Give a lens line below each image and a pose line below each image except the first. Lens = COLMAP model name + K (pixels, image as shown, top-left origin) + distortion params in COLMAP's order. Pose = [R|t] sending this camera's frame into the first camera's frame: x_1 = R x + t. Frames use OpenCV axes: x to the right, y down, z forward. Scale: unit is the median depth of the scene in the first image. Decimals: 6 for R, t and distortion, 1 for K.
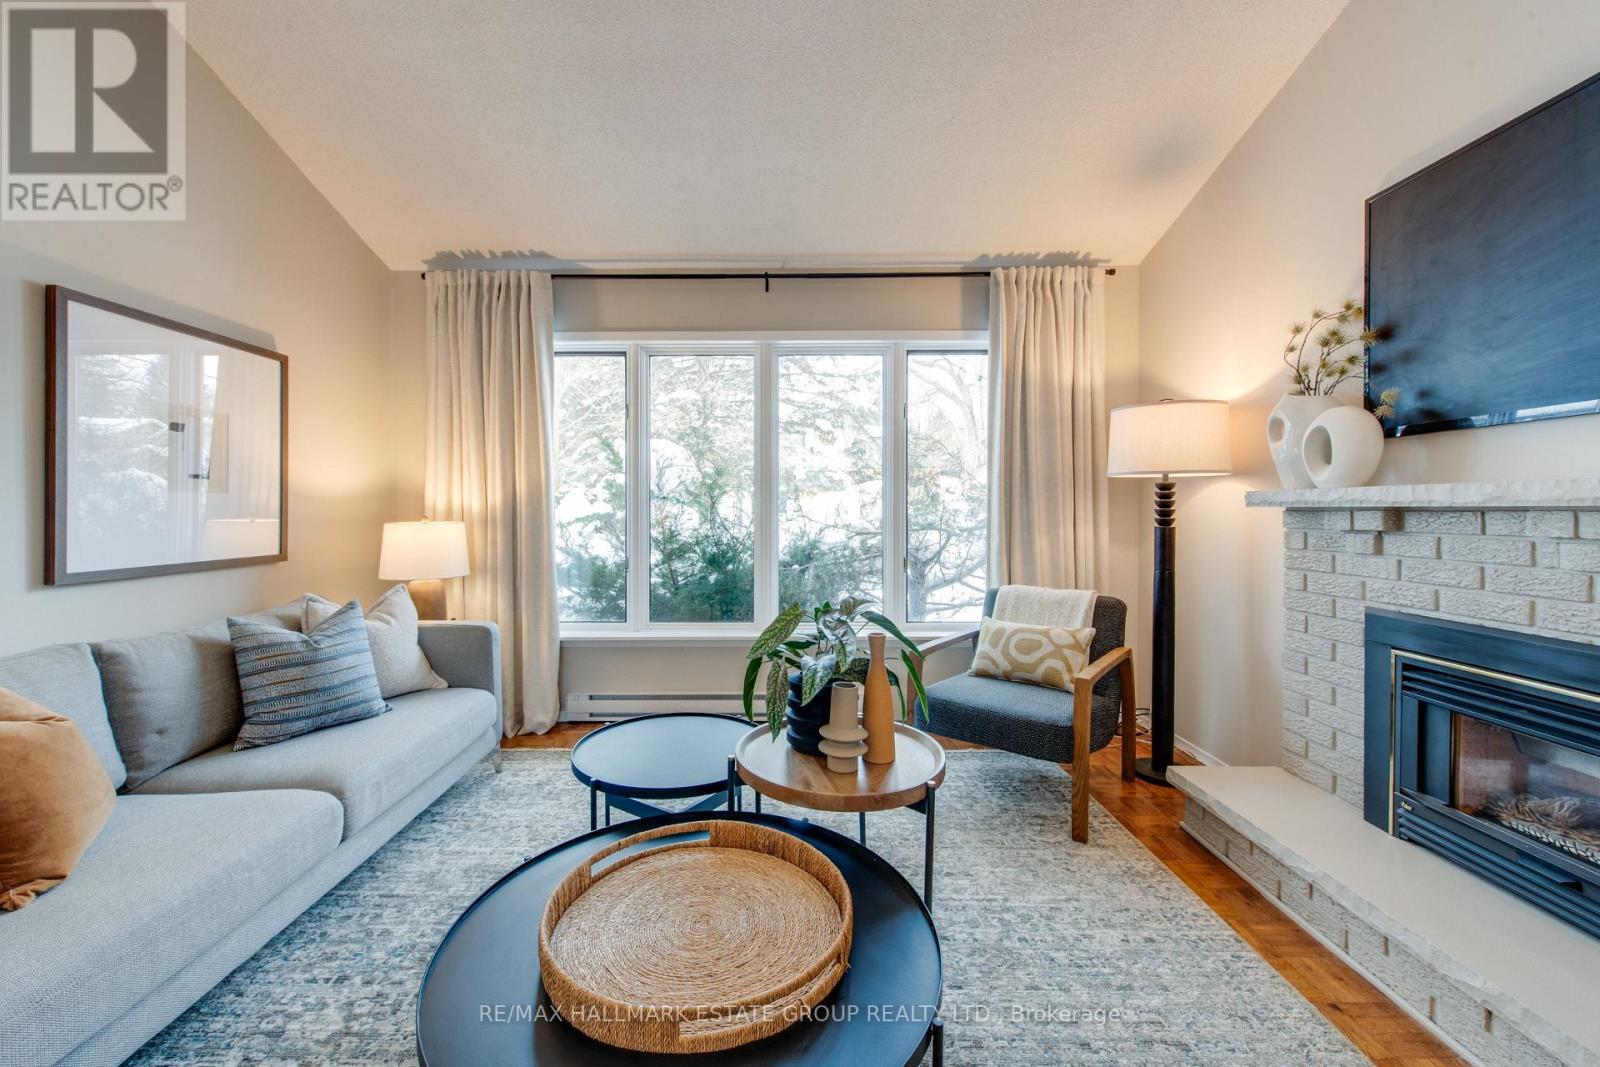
lens RADIAL K [[649.2, 0, 800.4], [0, 649.2, 507.5], [0, 0, 1]] dist [-0.001521, -0.000609]
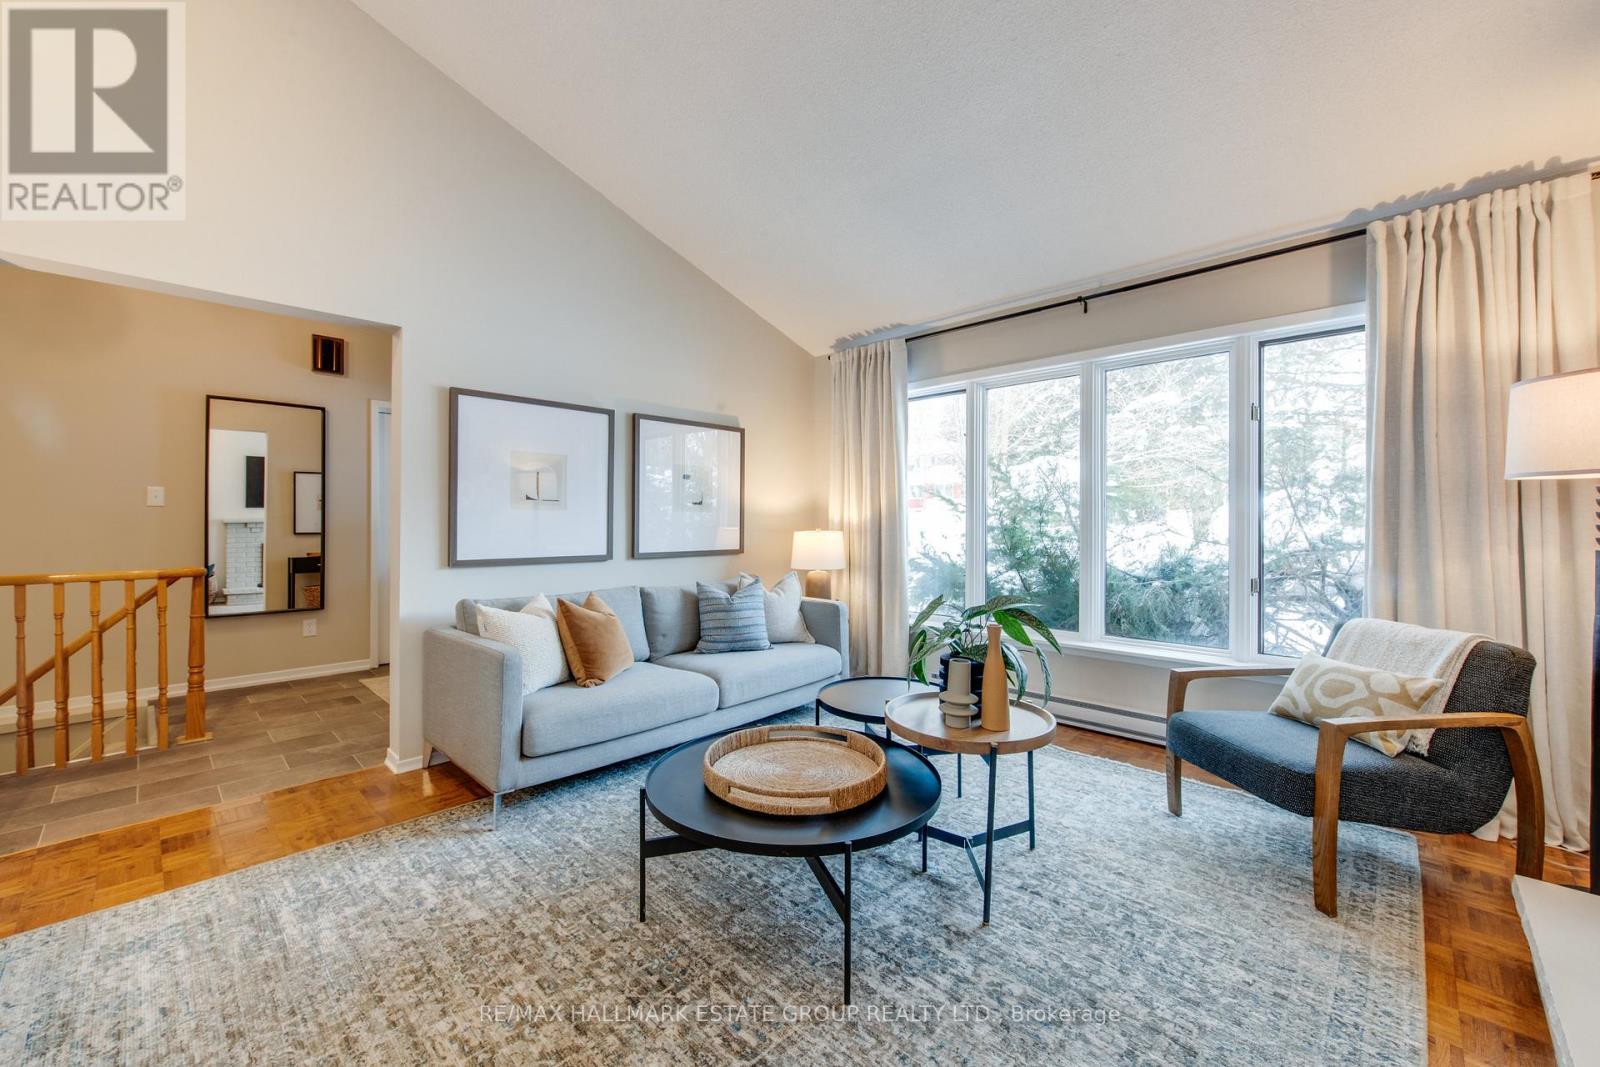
lens RADIAL K [[648.7, 0, 796.1], [0, 648.7, 521.0], [0, 0, 1]] dist [-0.000048, -0.000173]
pose [[0.717919, 0.001891, -0.696124, 0.404857], [-0.002952, 0.999996, -0.000328, 0.000696], [0.696120, 0.002291, 0.717922, -0.077141]]
